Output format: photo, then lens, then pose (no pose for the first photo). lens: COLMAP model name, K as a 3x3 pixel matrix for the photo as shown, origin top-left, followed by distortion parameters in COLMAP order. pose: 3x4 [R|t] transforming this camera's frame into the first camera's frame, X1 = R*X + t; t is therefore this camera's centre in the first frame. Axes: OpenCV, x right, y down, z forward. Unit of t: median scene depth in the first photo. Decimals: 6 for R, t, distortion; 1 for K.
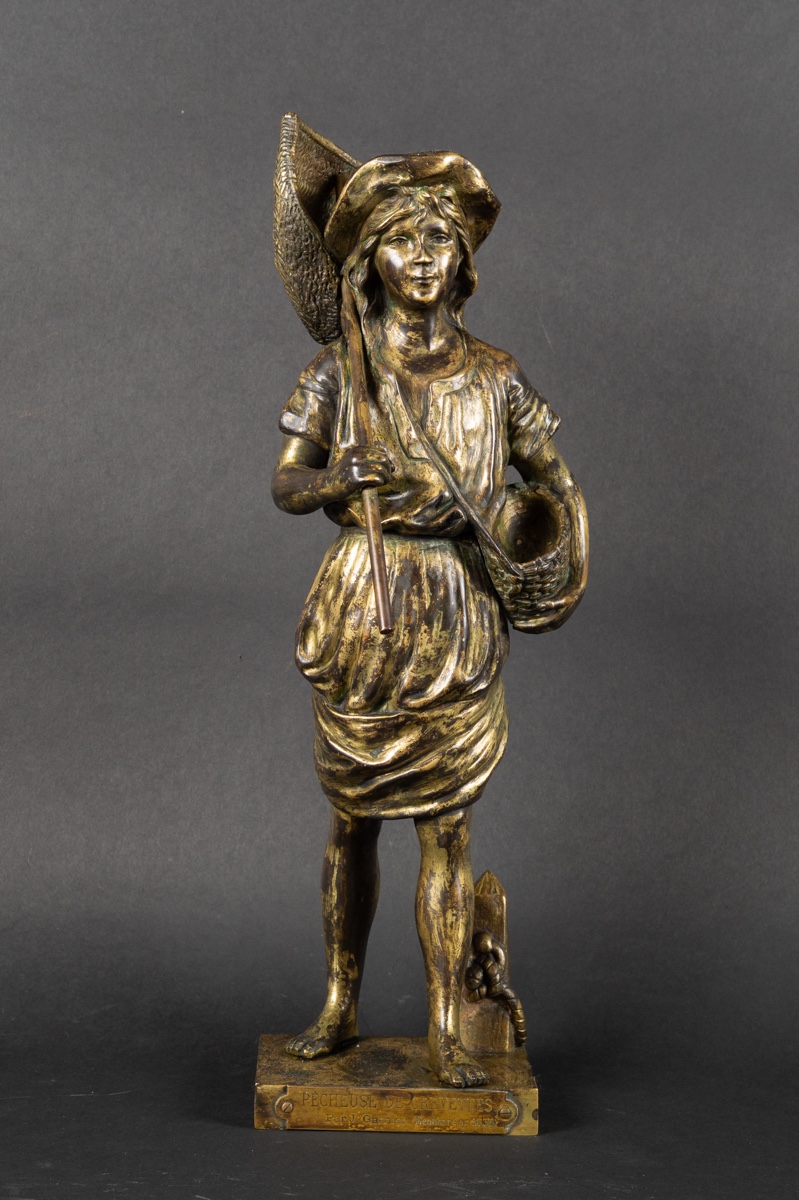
lens RADIAL K [[2923.9, 0, 399.5], [0, 2923.9, 600.0], [0, 0, 1]] dist [-0.020283, 0.195360]
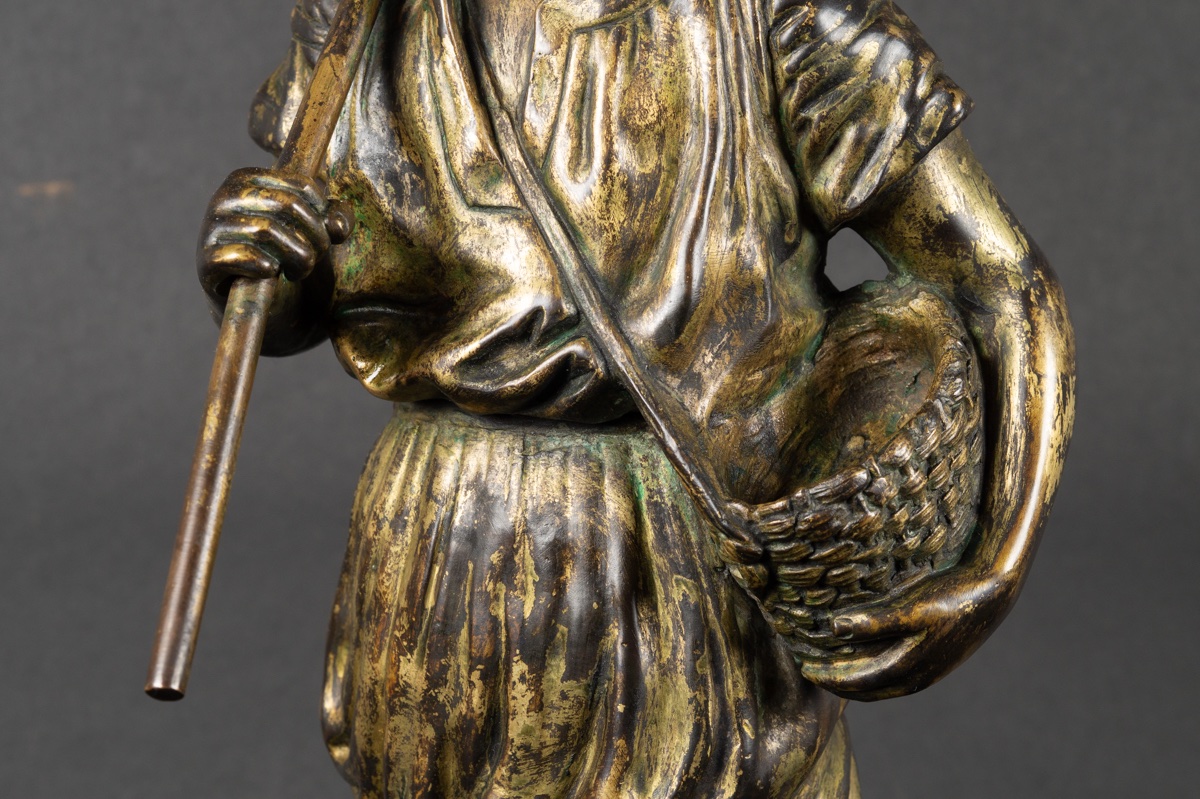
lens RADIAL K [[2923.9, 0, 600.0], [0, 2923.9, 399.5], [0, 0, 1]] dist [-0.020283, 0.195360]
pose [[0.866816, 0.023809, -0.498060, 0.199177], [-0.033578, 0.999379, -0.010665, -0.020727], [0.497497, 0.025968, 0.867077, 0.684378]]
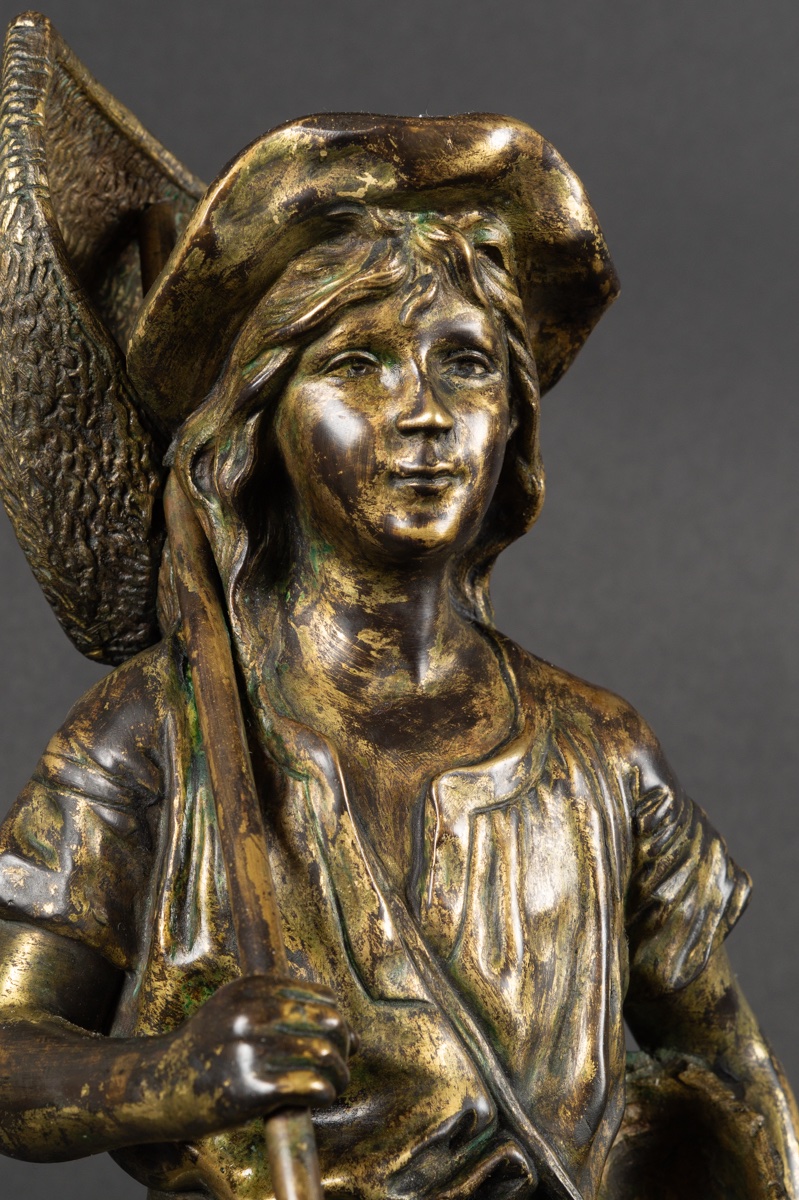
lens RADIAL K [[3020.3, 0, 399.5], [0, 3020.3, 600.0], [0, 0, 1]] dist [-0.009030, 0.141106]
pose [[0.987840, 0.025957, 0.153294, -0.048208], [-0.007639, 0.992877, -0.118896, -0.052446], [-0.155288, 0.116280, 0.981002, 0.645506]]
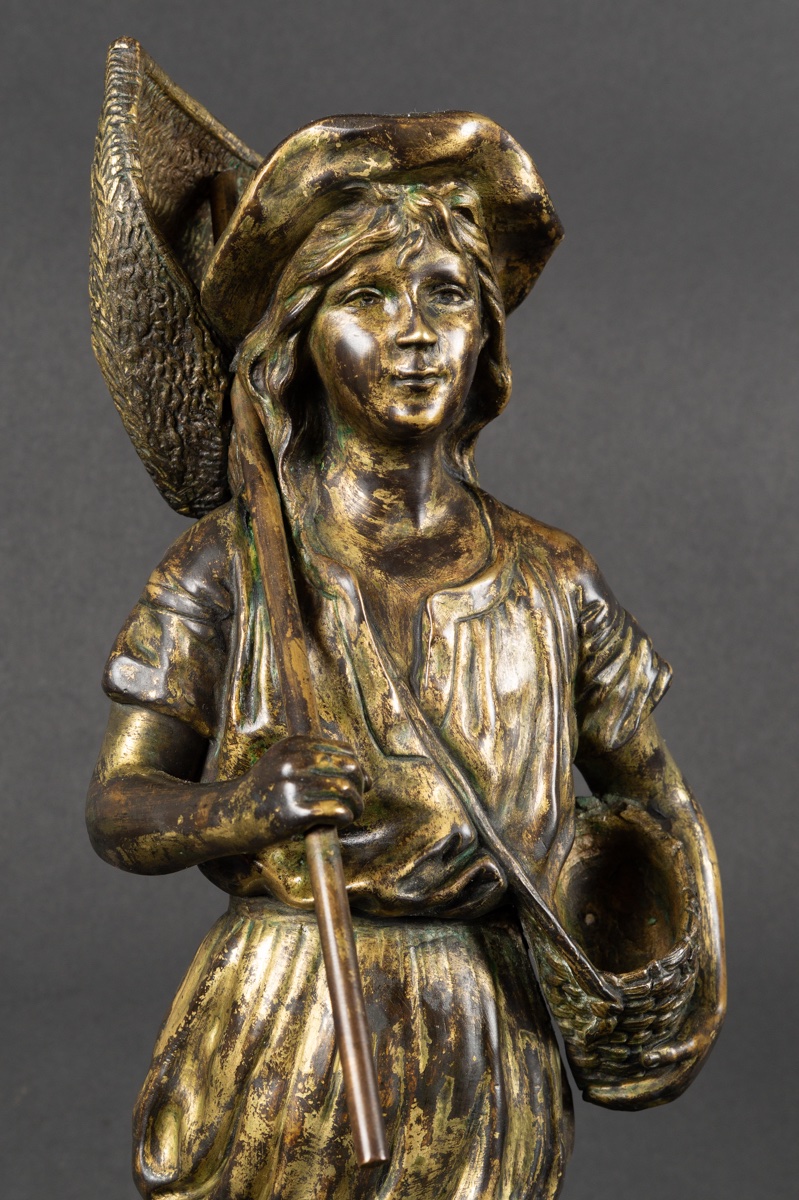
lens RADIAL K [[2923.9, 0, 399.5], [0, 2923.9, 600.0], [0, 0, 1]] dist [-0.020283, 0.195360]
pose [[0.993102, 0.001121, 0.117245, -0.049565], [0.006492, 0.997894, -0.064535, -0.042747], [-0.117070, 0.064851, 0.991004, 0.526107]]
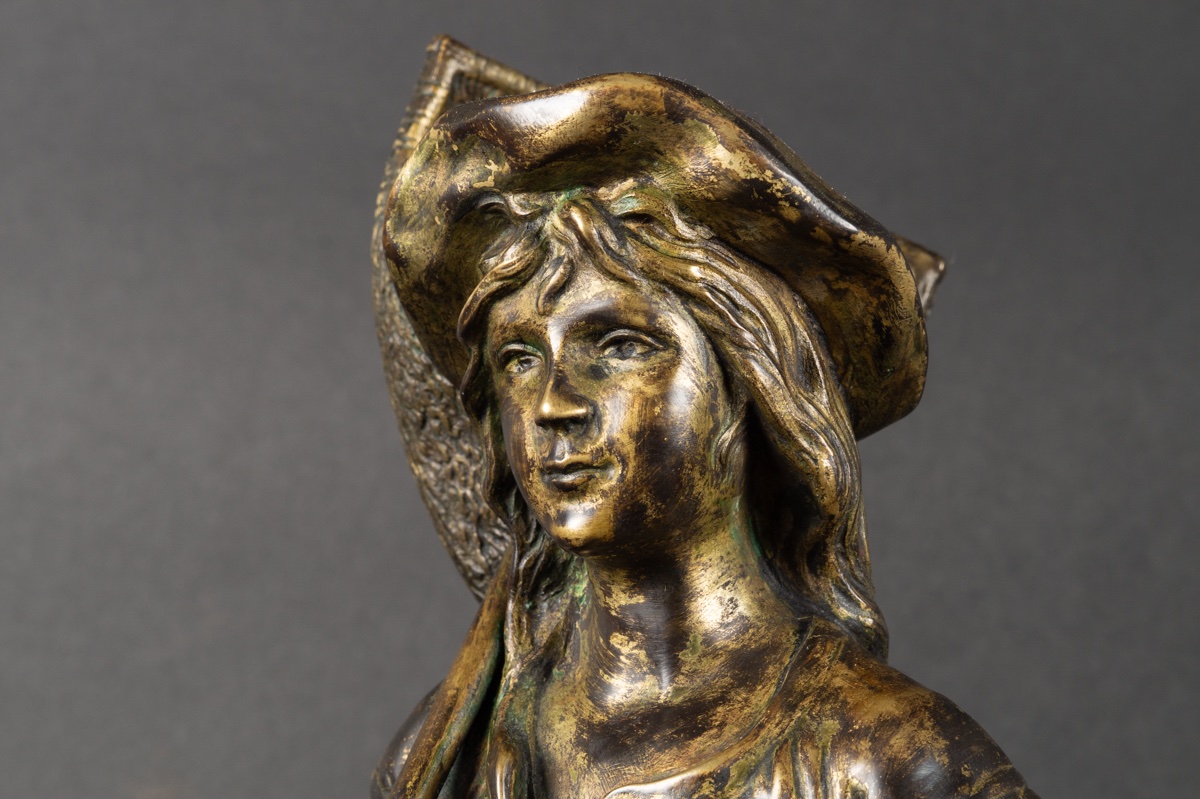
lens RADIAL K [[3020.3, 0, 600.0], [0, 3020.3, 399.5], [0, 0, 1]] dist [-0.009030, 0.141106]
pose [[0.756675, -0.054398, -0.651524, 0.225445], [-0.050659, 0.988658, -0.141382, -0.069905], [0.651826, 0.139985, 0.745337, 0.744415]]
